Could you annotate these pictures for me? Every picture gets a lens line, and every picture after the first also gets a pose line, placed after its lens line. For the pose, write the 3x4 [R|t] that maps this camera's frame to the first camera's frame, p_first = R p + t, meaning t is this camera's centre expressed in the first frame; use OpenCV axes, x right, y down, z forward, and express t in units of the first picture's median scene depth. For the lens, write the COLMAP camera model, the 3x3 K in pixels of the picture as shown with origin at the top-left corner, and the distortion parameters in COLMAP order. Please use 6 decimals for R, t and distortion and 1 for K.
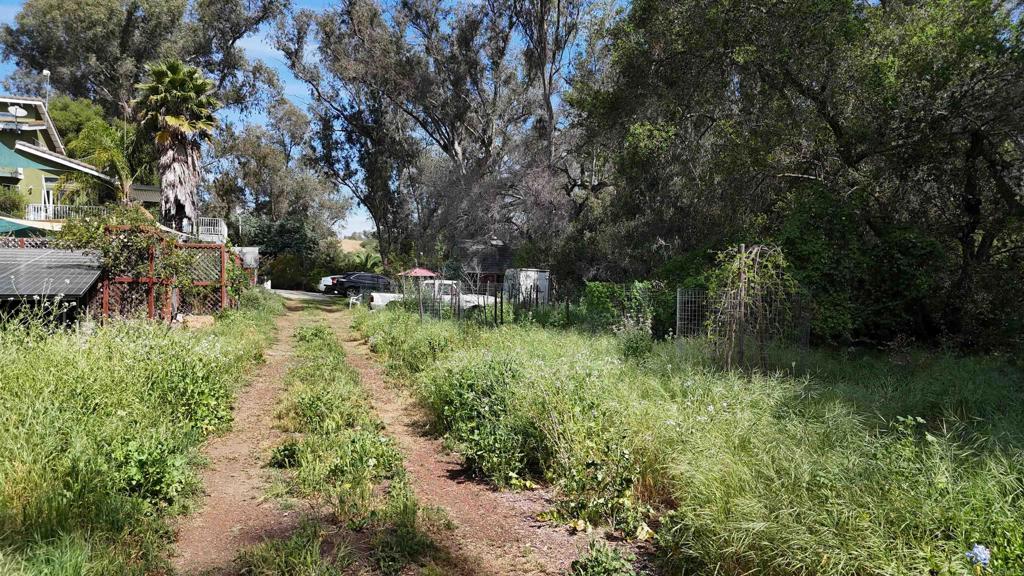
lens RADIAL K [[746.0, 0, 512.5], [0, 746.0, 286.0], [0, 0, 1]] dist [0.093487, -0.104819]
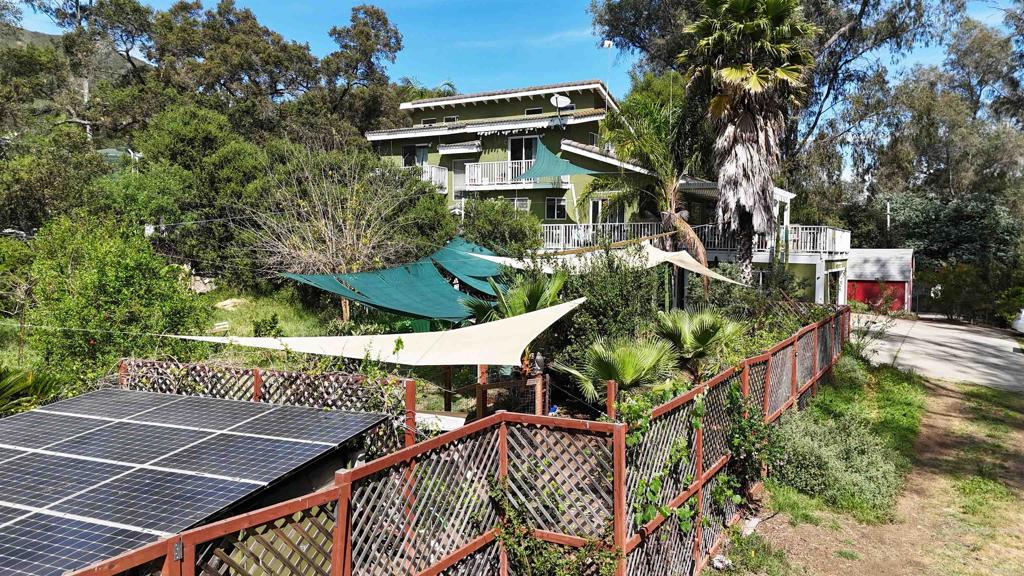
lens RADIAL K [[746.0, 0, 512.5], [0, 746.0, 286.0], [0, 0, 1]] dist [0.093487, -0.104819]
pose [[0.662020, 0.028038, -0.748961, -0.108231], [0.004191, 0.999146, 0.041108, -0.074496], [0.749474, -0.030353, 0.661337, 0.457361]]
